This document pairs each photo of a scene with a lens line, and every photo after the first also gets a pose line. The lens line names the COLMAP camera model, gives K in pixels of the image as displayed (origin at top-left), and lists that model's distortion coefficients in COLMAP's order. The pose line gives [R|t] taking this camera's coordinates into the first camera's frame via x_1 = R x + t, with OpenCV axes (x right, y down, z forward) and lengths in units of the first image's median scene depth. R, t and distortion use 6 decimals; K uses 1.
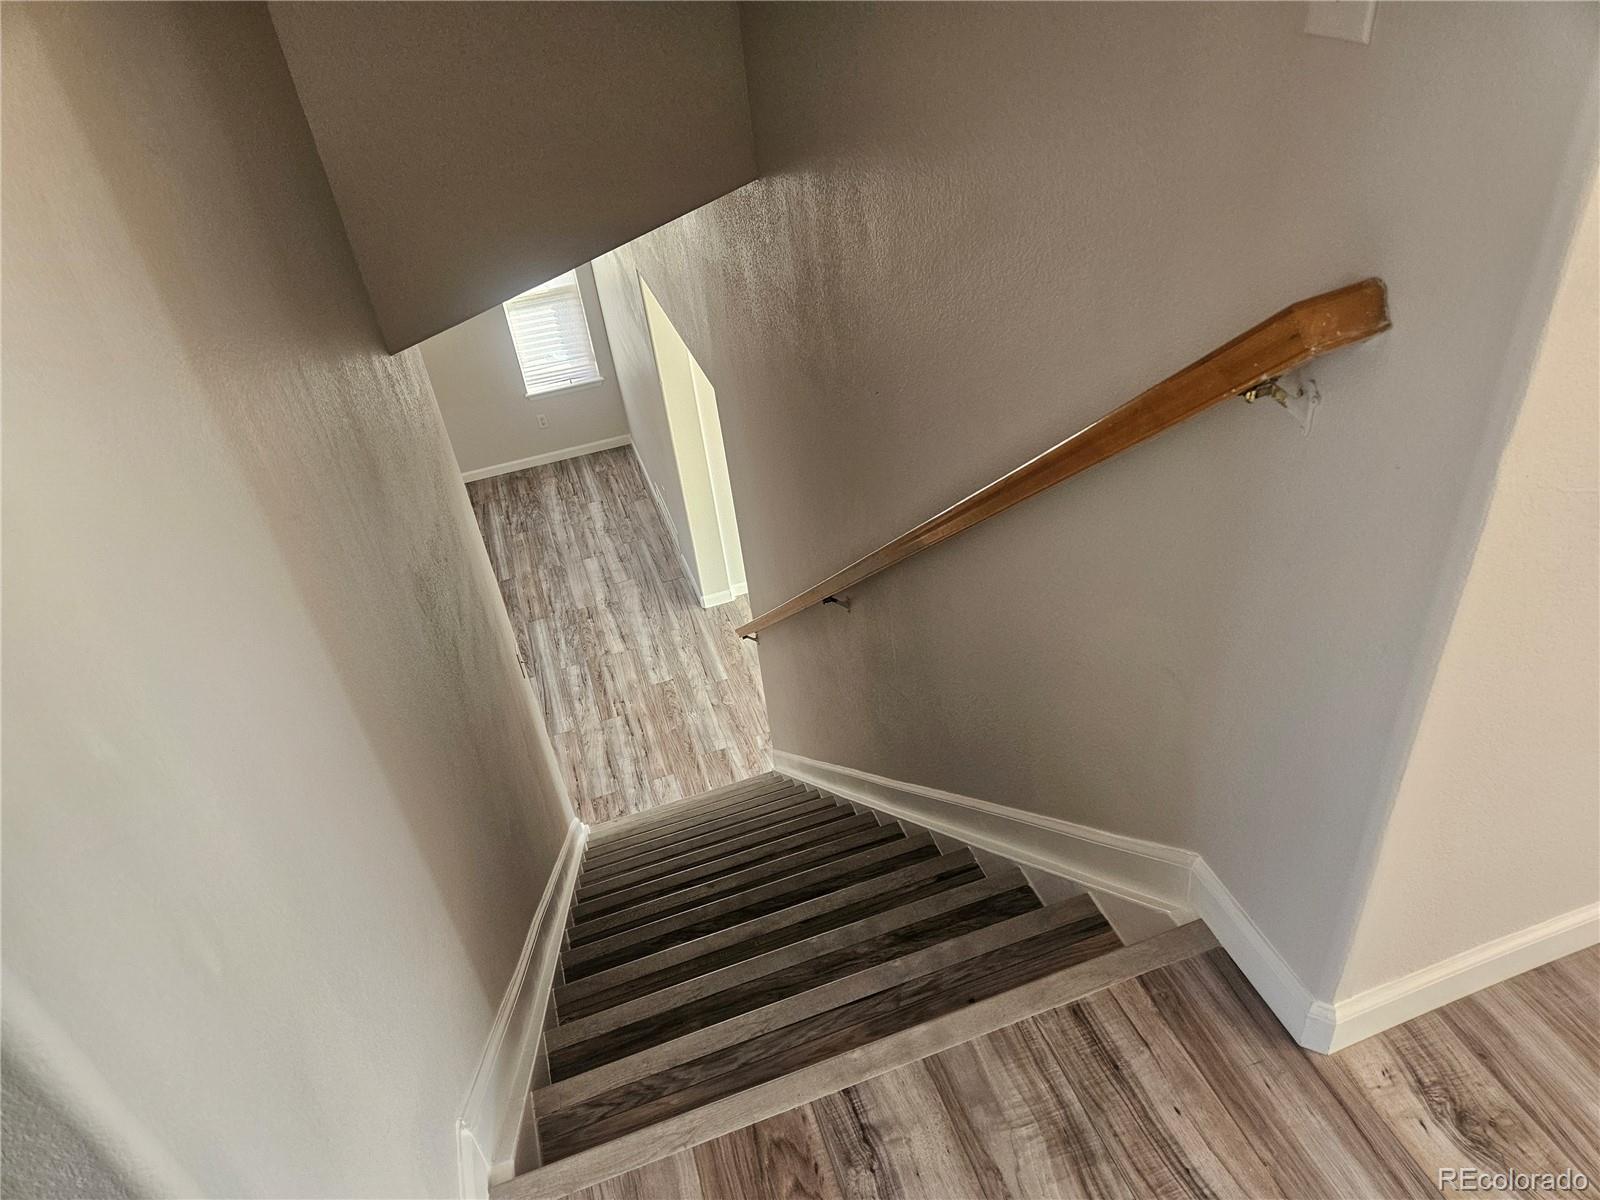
lens RADIAL K [[1055.3, 0, 800.0], [0, 1055.3, 600.0], [0, 0, 1]] dist [0.062578, -0.070640]
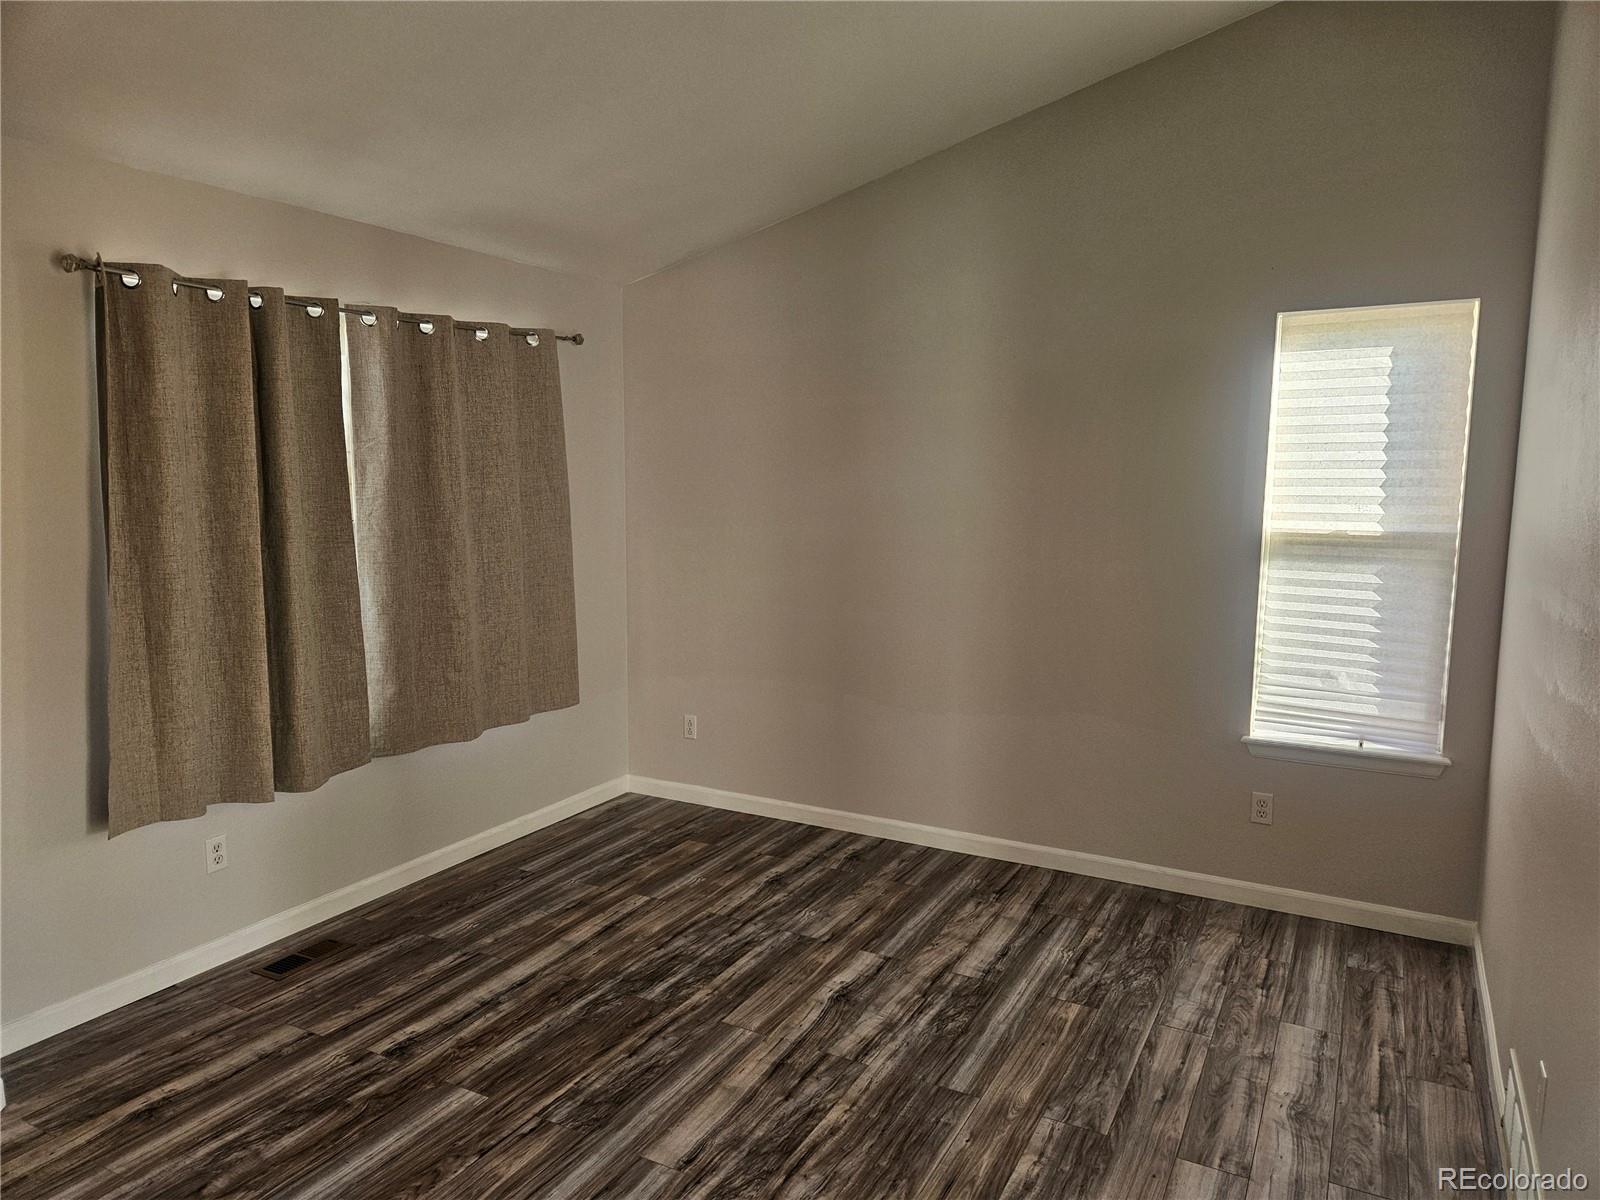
lens RADIAL K [[1055.3, 0, 800.0], [0, 1055.3, 600.0], [0, 0, 1]] dist [0.062578, -0.070640]
pose [[0.677836, 0.193399, -0.709320, -0.077709], [-0.492140, 0.836107, -0.242328, -0.040043], [0.546202, 0.513344, 0.661923, 0.577365]]
